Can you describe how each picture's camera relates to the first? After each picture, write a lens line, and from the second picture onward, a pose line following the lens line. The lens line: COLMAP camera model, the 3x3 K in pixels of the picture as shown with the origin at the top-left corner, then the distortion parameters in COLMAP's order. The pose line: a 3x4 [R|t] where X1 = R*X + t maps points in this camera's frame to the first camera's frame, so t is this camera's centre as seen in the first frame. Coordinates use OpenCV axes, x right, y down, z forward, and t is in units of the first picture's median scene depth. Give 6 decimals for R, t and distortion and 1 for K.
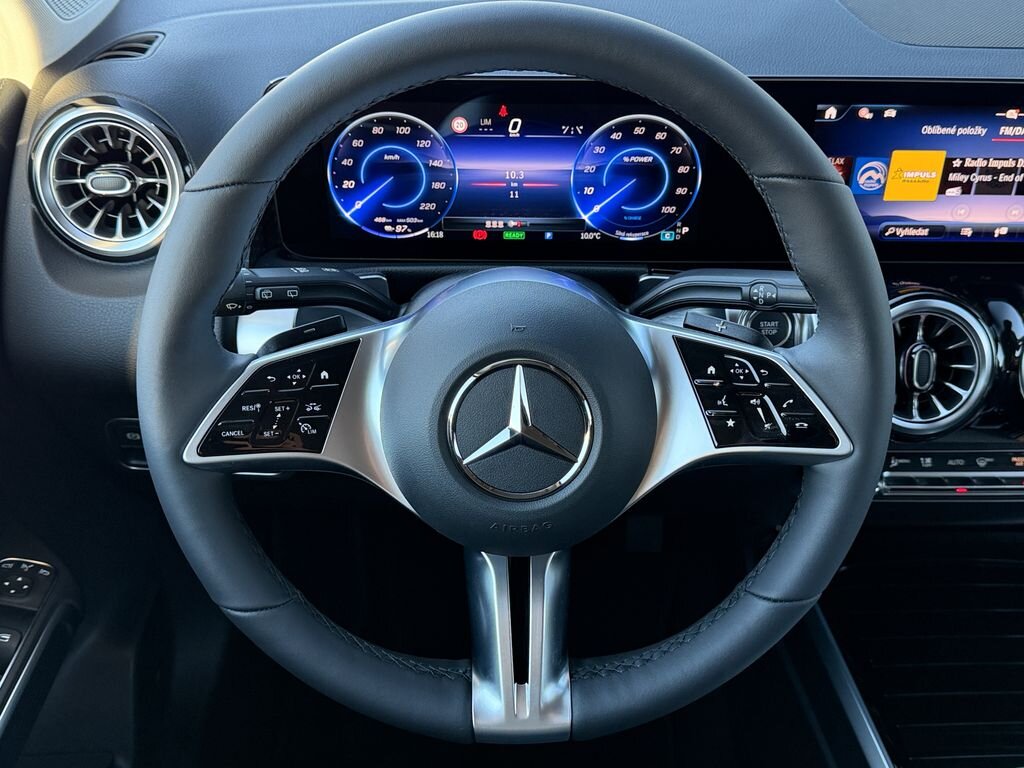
lens RADIAL K [[1042.7, 0, 518.9], [0, 1042.7, 386.1], [0, 0, 1]] dist [0.107085, 0.000000]
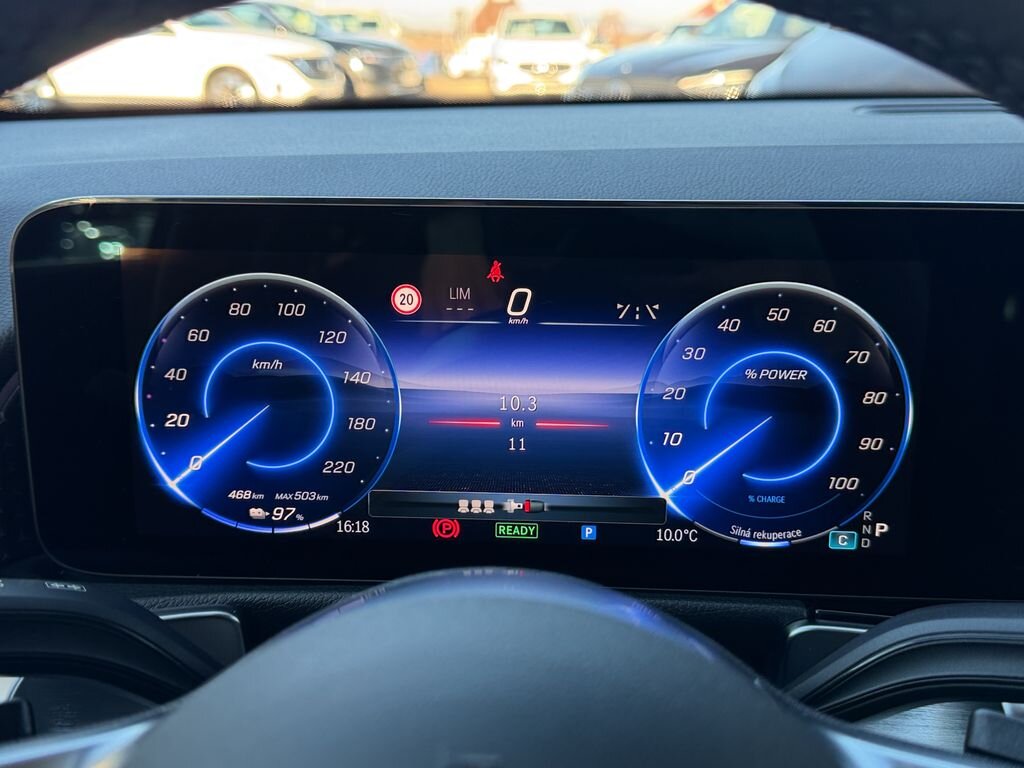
lens RADIAL K [[1042.7, 0, 508.0], [0, 1042.7, 385.4], [0, 0, 1]] dist [0.107085, 0.000000]
pose [[0.998758, 0.009652, -0.048885, 0.014674], [-0.025573, 0.941294, -0.336618, -0.046997], [0.042766, 0.337450, 0.940371, 0.544083]]
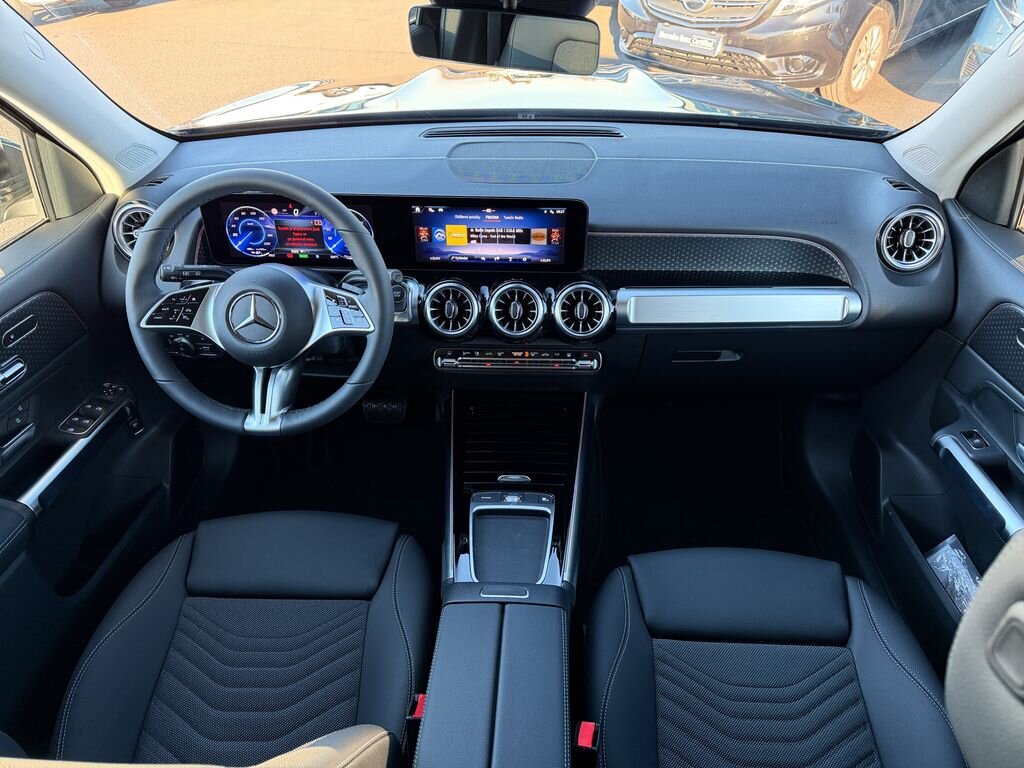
lens RADIAL K [[715.5, 0, 509.8], [0, 715.5, 382.8], [0, 0, 1]] dist [0.040239, -0.002590]
pose [[0.996332, 0.024993, -0.081842, 0.649639], [-0.026608, 0.999471, -0.018701, 0.179400], [0.081331, 0.020810, 0.996470, -0.668950]]
